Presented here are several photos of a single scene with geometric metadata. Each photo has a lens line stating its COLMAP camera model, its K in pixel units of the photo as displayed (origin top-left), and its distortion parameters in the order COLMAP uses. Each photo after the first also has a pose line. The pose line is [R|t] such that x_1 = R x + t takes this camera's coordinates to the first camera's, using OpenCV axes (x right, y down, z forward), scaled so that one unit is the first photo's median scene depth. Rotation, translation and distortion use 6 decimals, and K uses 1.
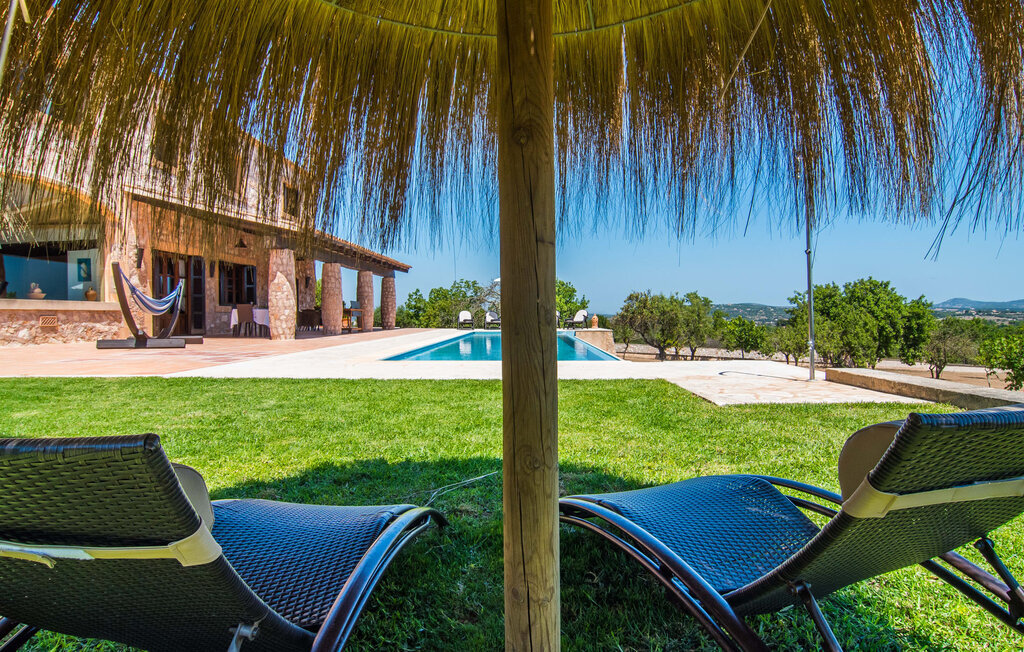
lens RADIAL K [[592.0, 0, 517.4], [0, 592.0, 321.6], [0, 0, 1]] dist [-0.018960, -0.001762]
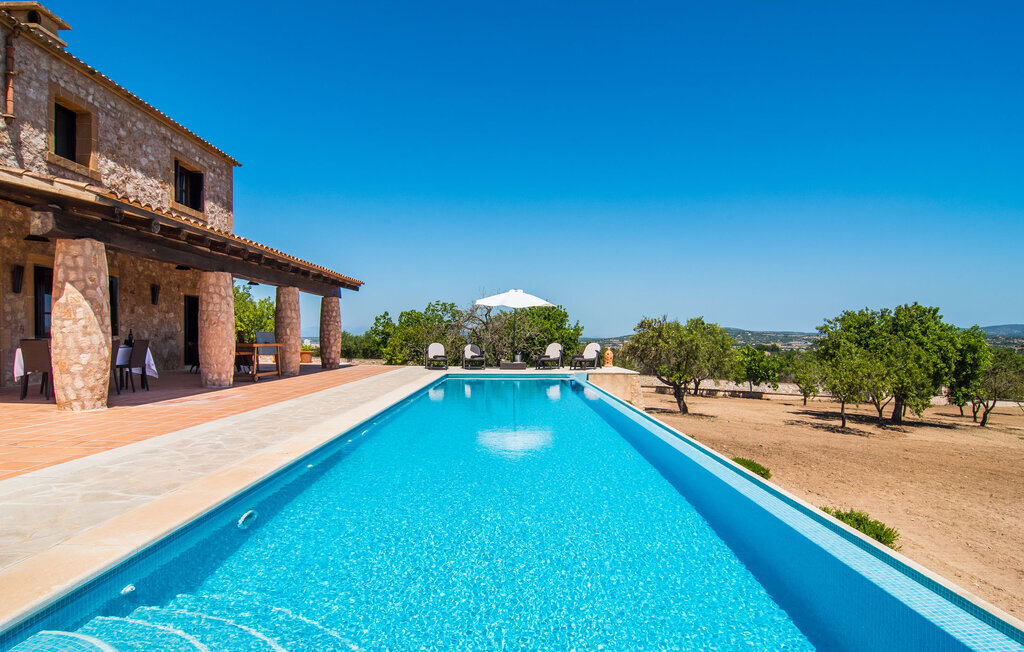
lens RADIAL K [[592.0, 0, 517.4], [0, 592.0, 321.6], [0, 0, 1]] dist [-0.018960, -0.001762]
pose [[0.999388, 0.008735, 0.033869, -0.008449], [-0.007434, 0.999237, -0.038330, -0.011887], [-0.034178, 0.038055, 0.998691, 0.173998]]
